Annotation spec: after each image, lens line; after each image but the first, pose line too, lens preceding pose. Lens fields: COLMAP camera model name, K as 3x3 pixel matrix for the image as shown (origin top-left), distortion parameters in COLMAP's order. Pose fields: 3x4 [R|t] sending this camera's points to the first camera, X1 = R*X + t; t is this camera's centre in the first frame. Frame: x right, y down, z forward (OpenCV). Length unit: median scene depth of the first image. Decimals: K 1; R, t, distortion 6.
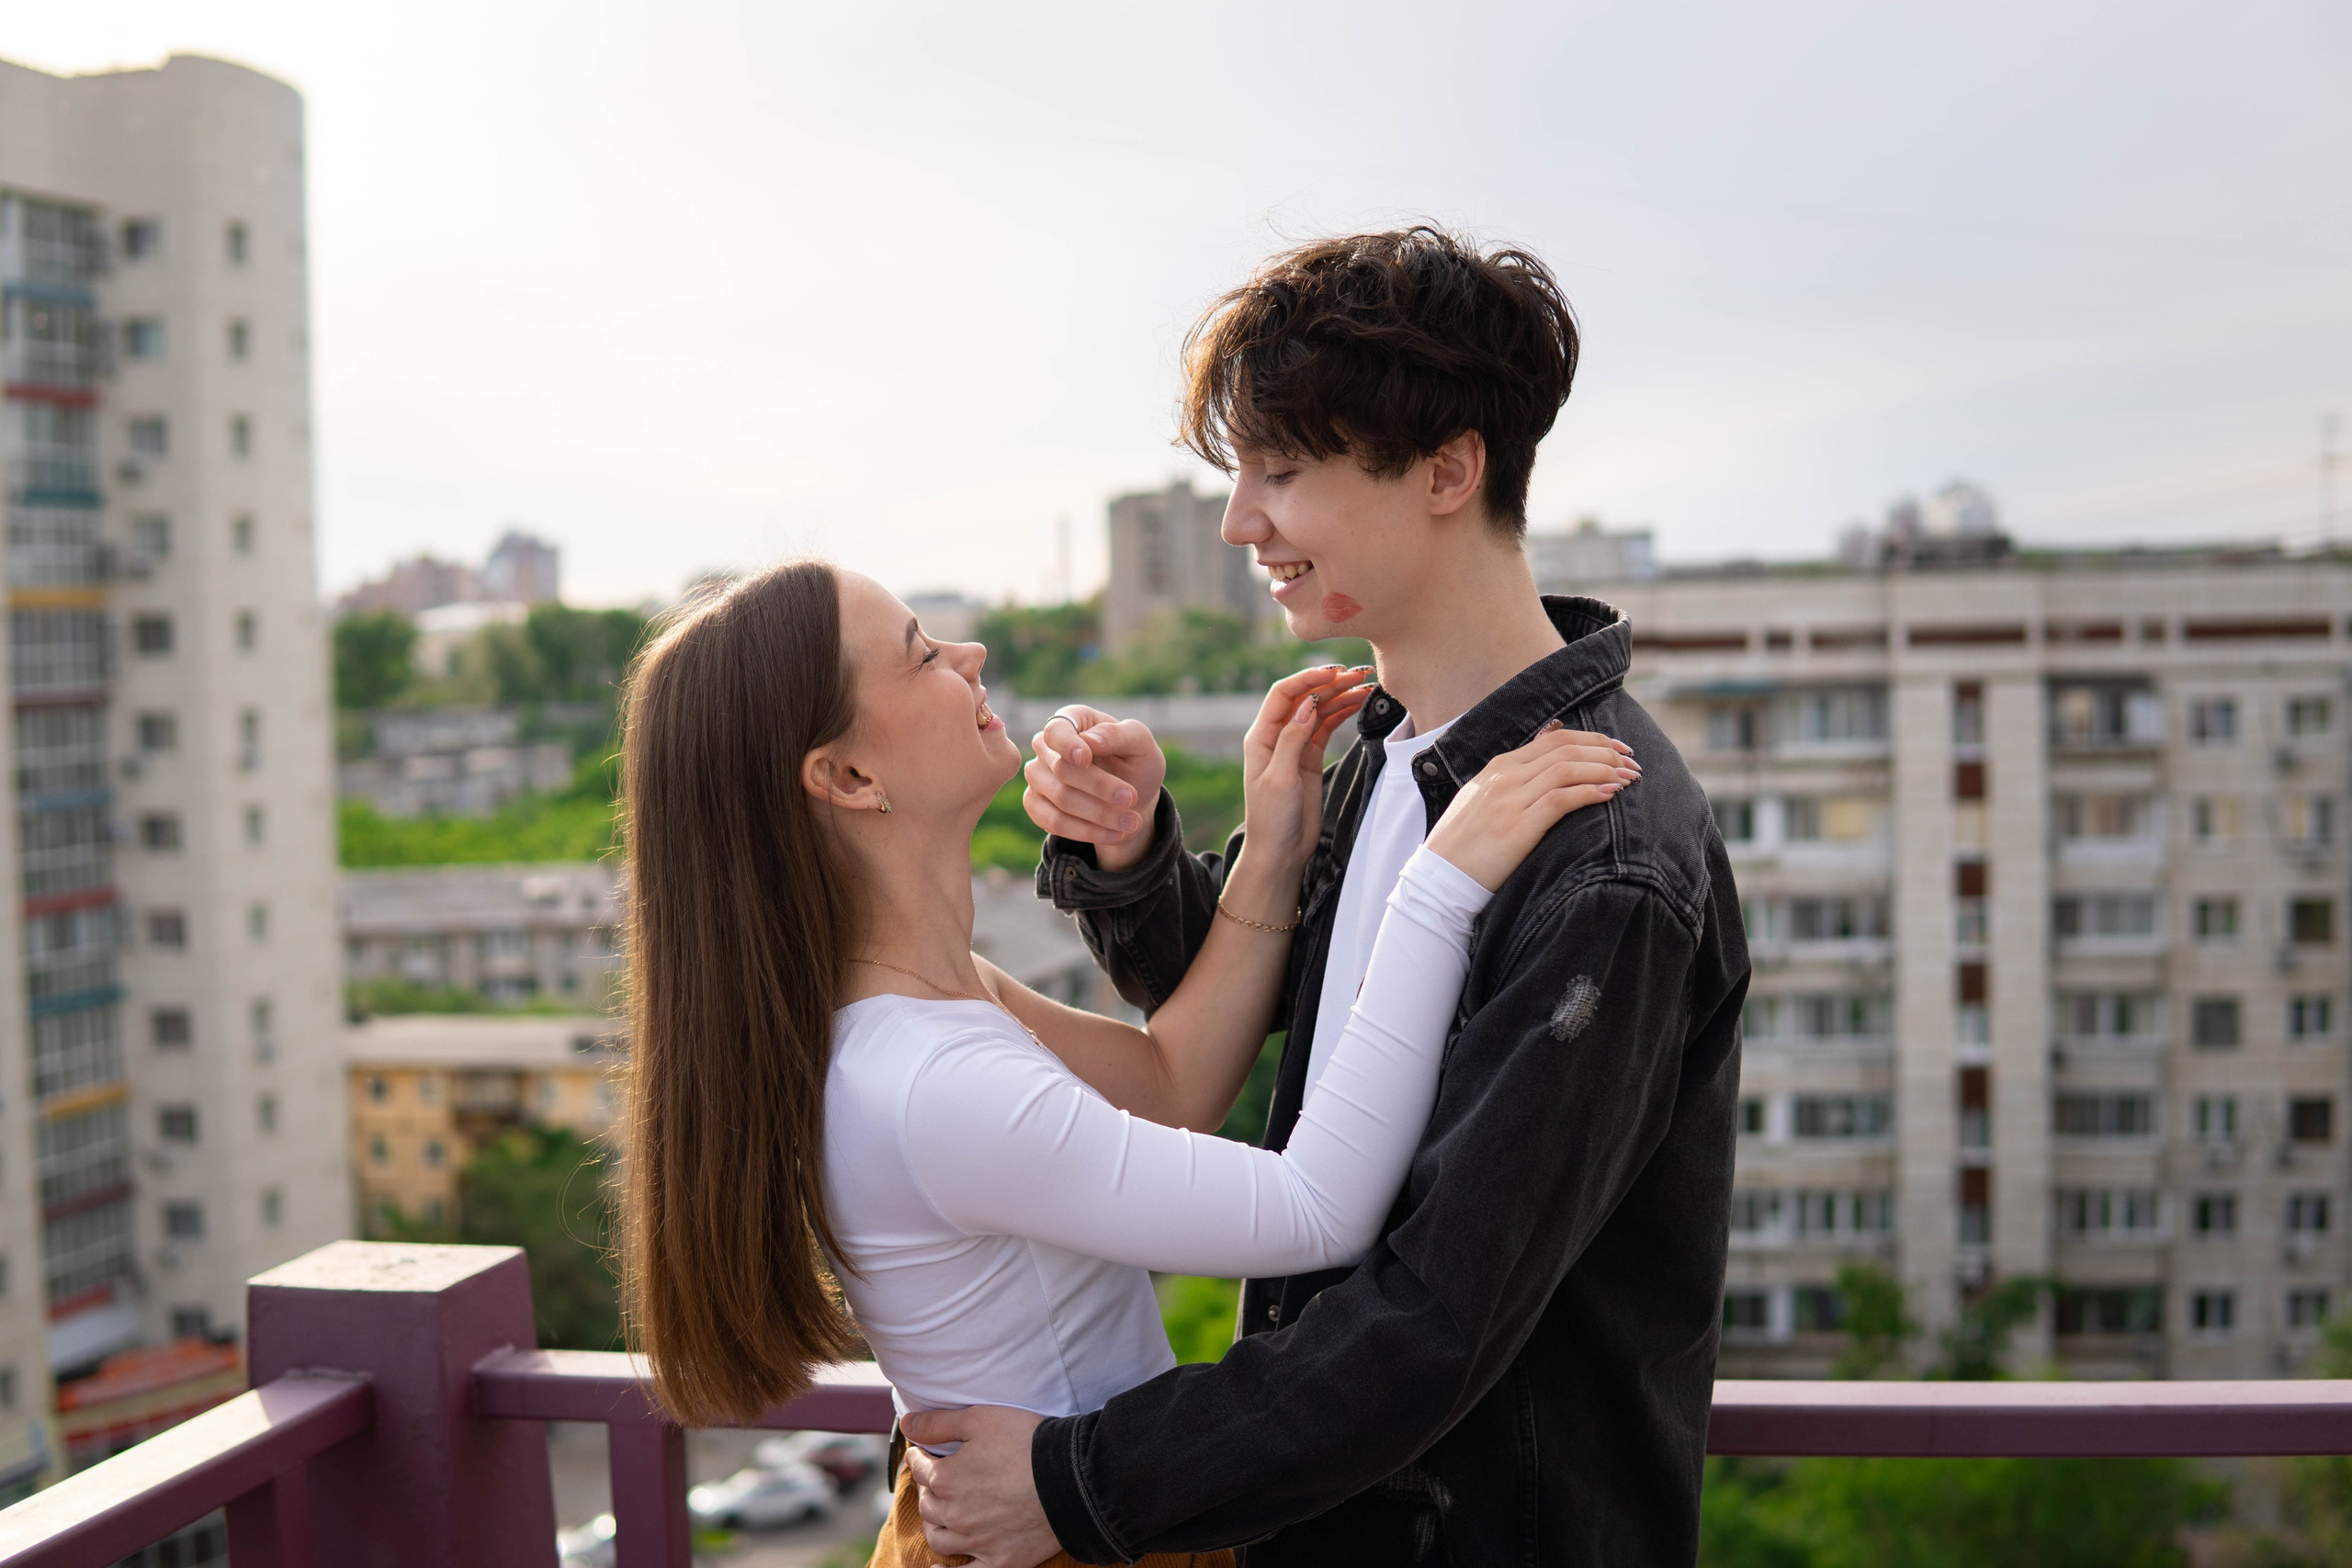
lens RADIAL K [[3056.8, 0, 1169.5], [0, 3056.8, 789.4], [0, 0, 1]] dist [-0.202328, 0.000000]
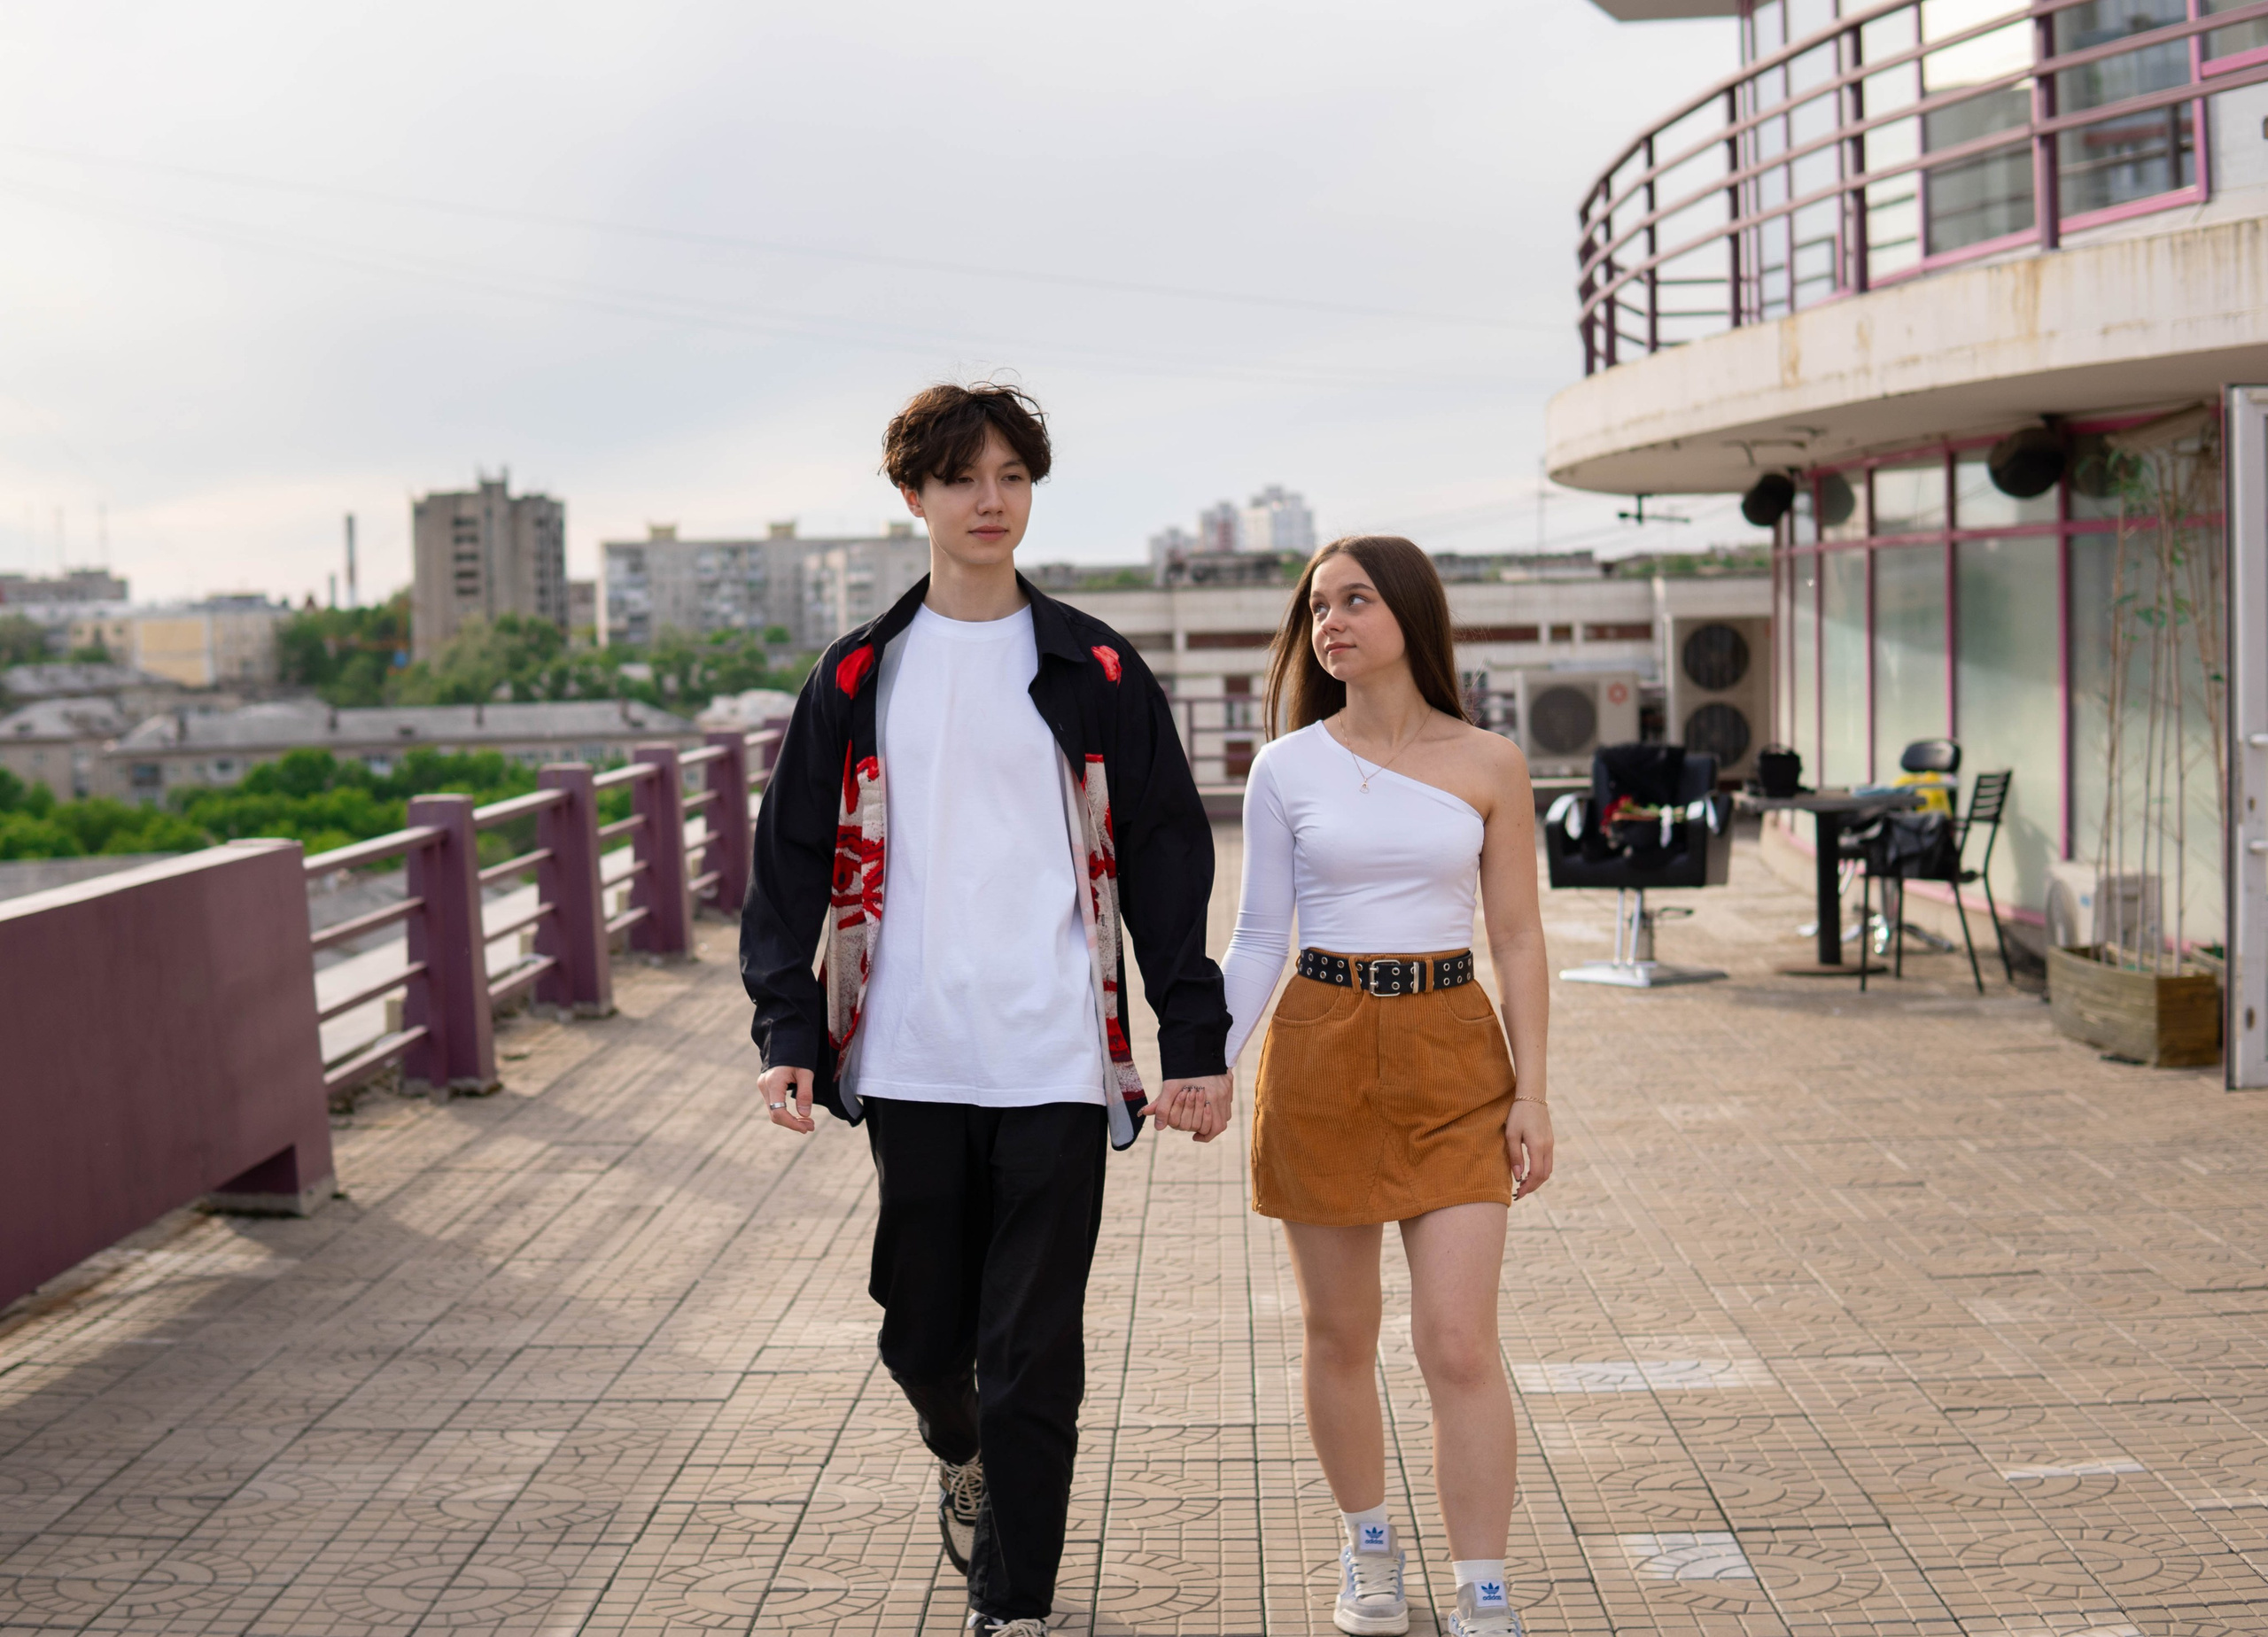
lens RADIAL K [[3254.1, 0, 1133.9], [0, 3254.1, 808.7], [0, 0, 1]] dist [-0.306828, 0.000000]
pose [[0.978363, -0.002485, 0.206881, -0.035719], [0.002384, 0.999997, 0.000737, 0.012868], [-0.206883, -0.000228, 0.978366, -0.210669]]
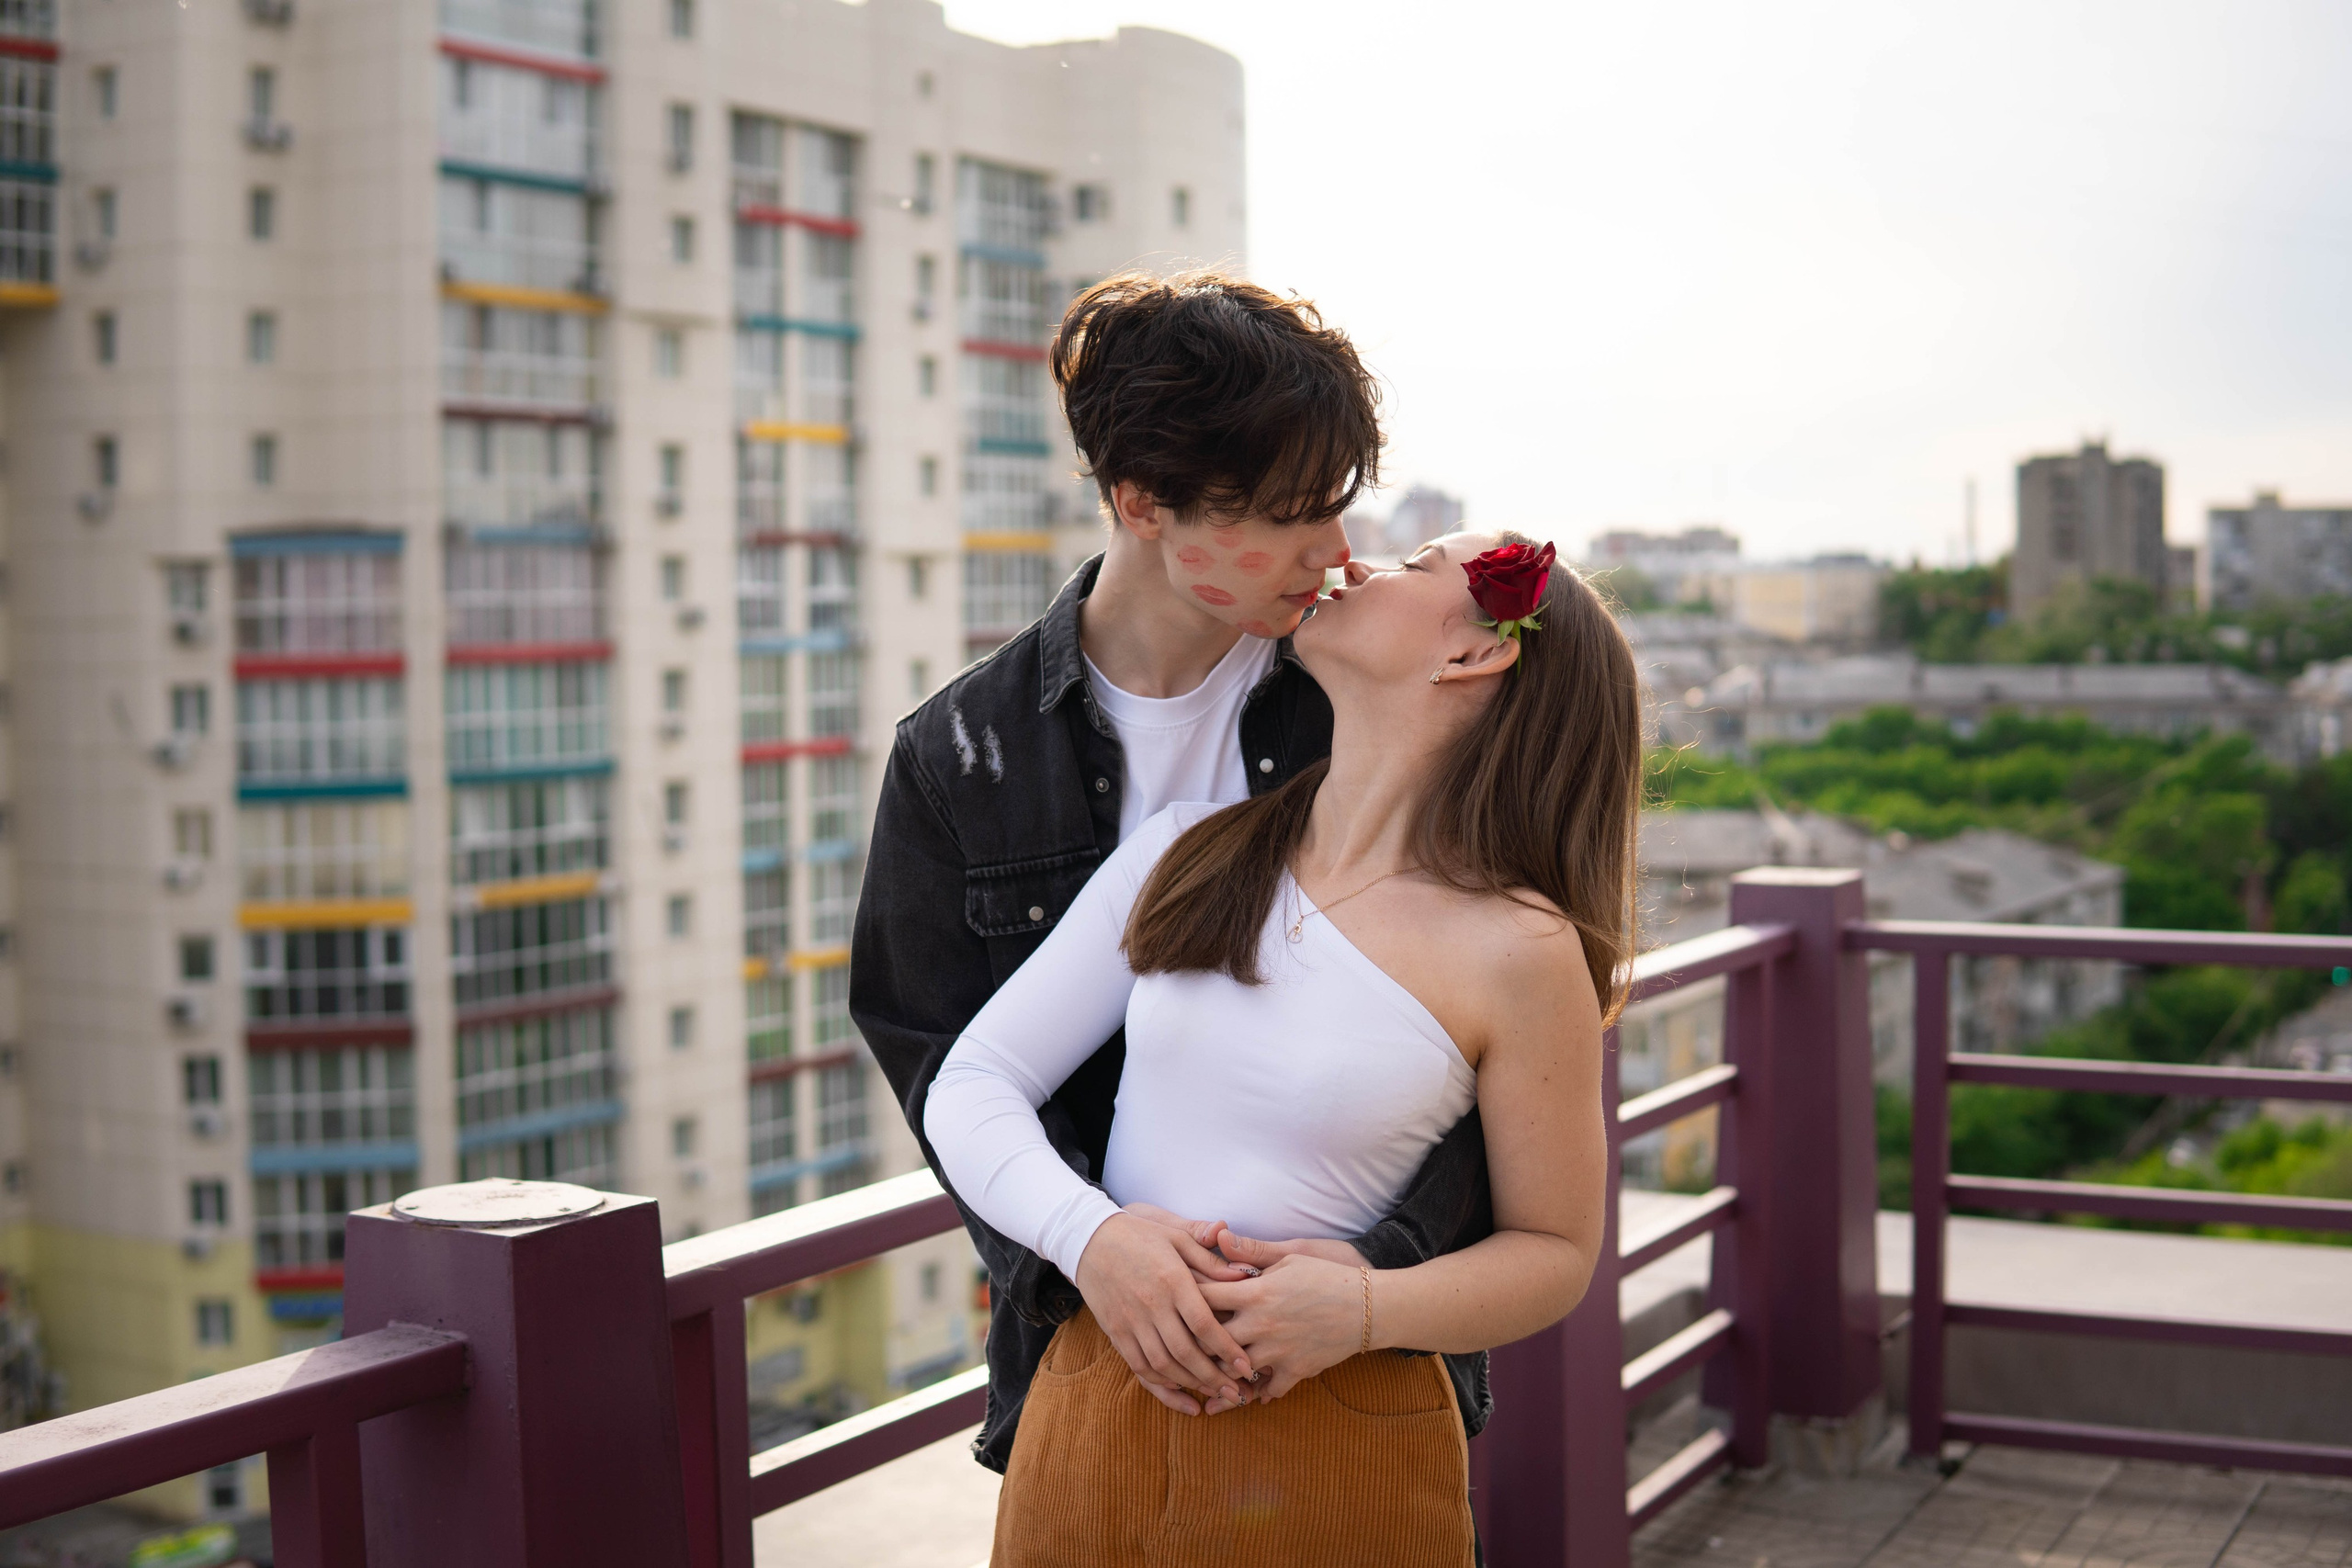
lens RADIAL K [[3056.8, 0, 1203.2], [0, 3056.8, 789.8], [0, 0, 1]] dist [-0.202328, 0.000000]
pose [[0.960245, 0.034082, -0.277070, -0.002137], [-0.030150, 0.999375, 0.018440, 0.001975], [0.277526, -0.009353, 0.960673, -0.028258]]
